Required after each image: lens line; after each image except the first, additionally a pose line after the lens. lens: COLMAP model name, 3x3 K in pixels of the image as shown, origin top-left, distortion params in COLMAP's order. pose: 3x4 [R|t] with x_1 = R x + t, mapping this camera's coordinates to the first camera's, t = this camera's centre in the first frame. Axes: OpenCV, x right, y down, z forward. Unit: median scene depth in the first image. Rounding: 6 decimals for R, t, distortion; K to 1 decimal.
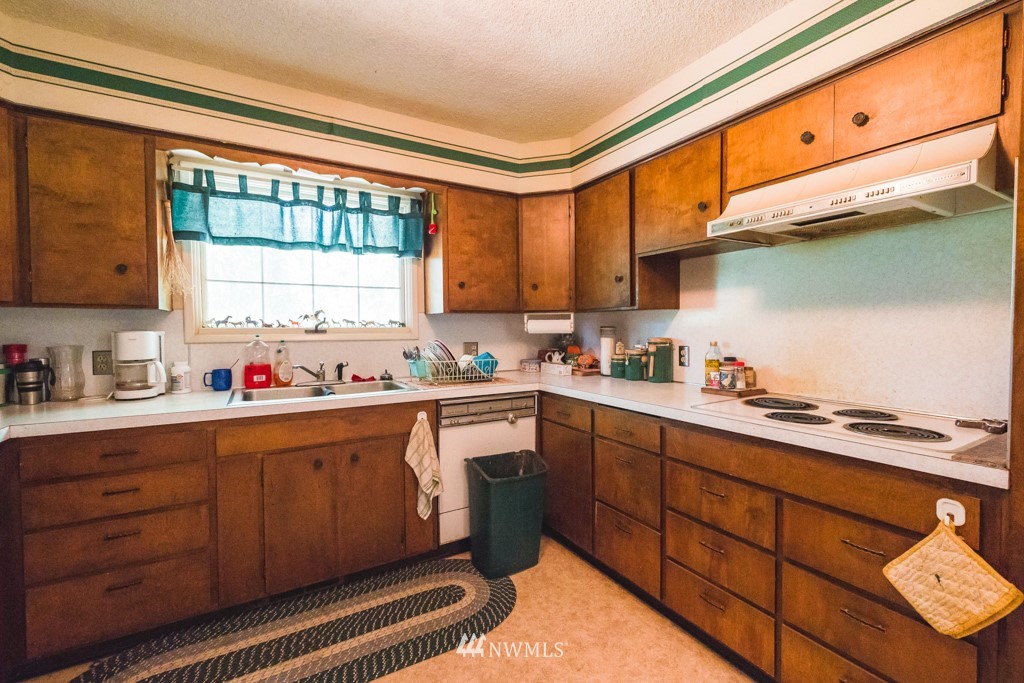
lens RADIAL K [[429.8, 0, 507.9], [0, 429.8, 338.2], [0, 0, 1]] dist [0.000583, -0.000062]
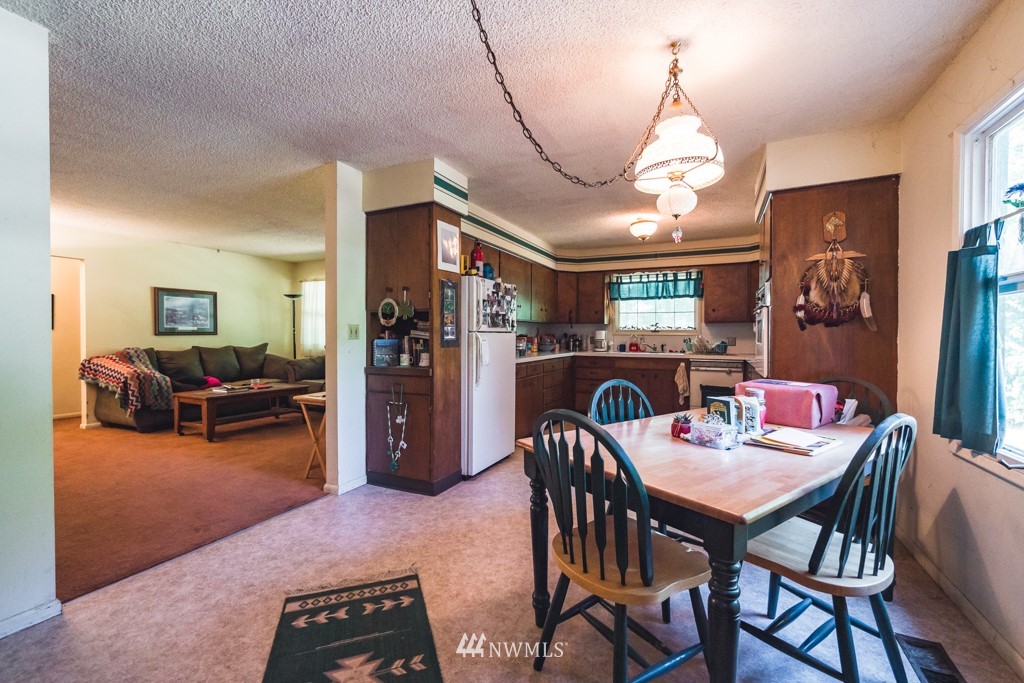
lens RADIAL K [[429.8, 0, 513.5], [0, 429.8, 337.1], [0, 0, 1]] dist [0.000583, -0.000062]
pose [[0.564457, 0.011351, -0.825385, 1.262871], [-0.027327, 0.999614, -0.004942, 0.056894], [0.825010, 0.025345, 0.564549, -1.196765]]
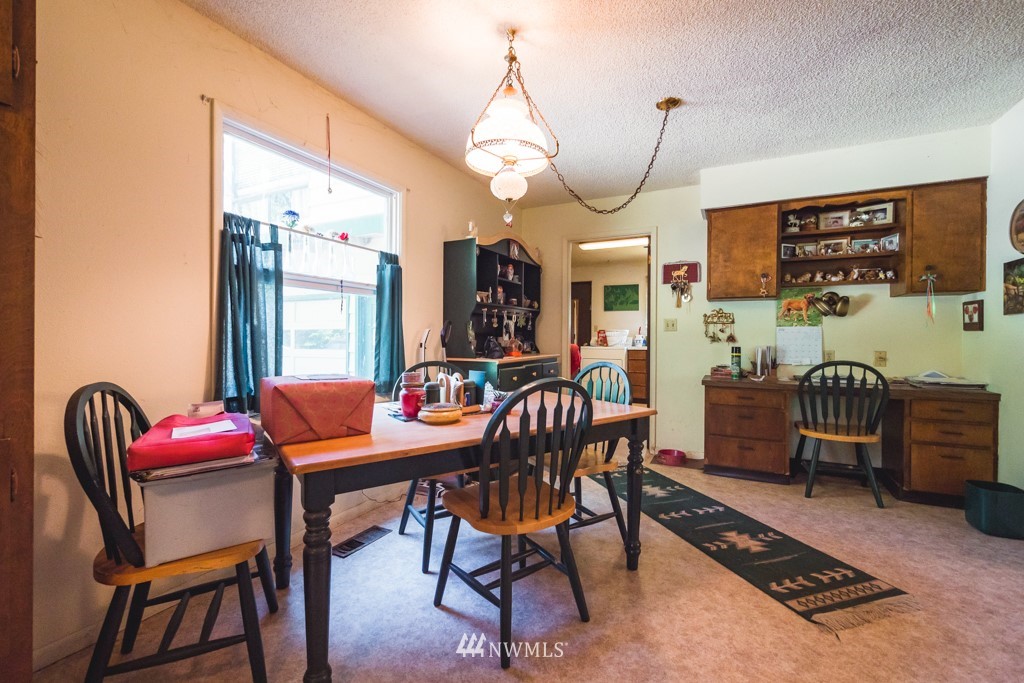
lens RADIAL K [[429.8, 0, 512.0], [0, 429.8, 338.1], [0, 0, 1]] dist [0.000583, -0.000062]
pose [[-0.544034, -0.002009, 0.839061, -0.631333], [0.020708, 0.999660, 0.015820, 0.079780], [-0.838808, 0.025982, -0.543808, 0.629983]]
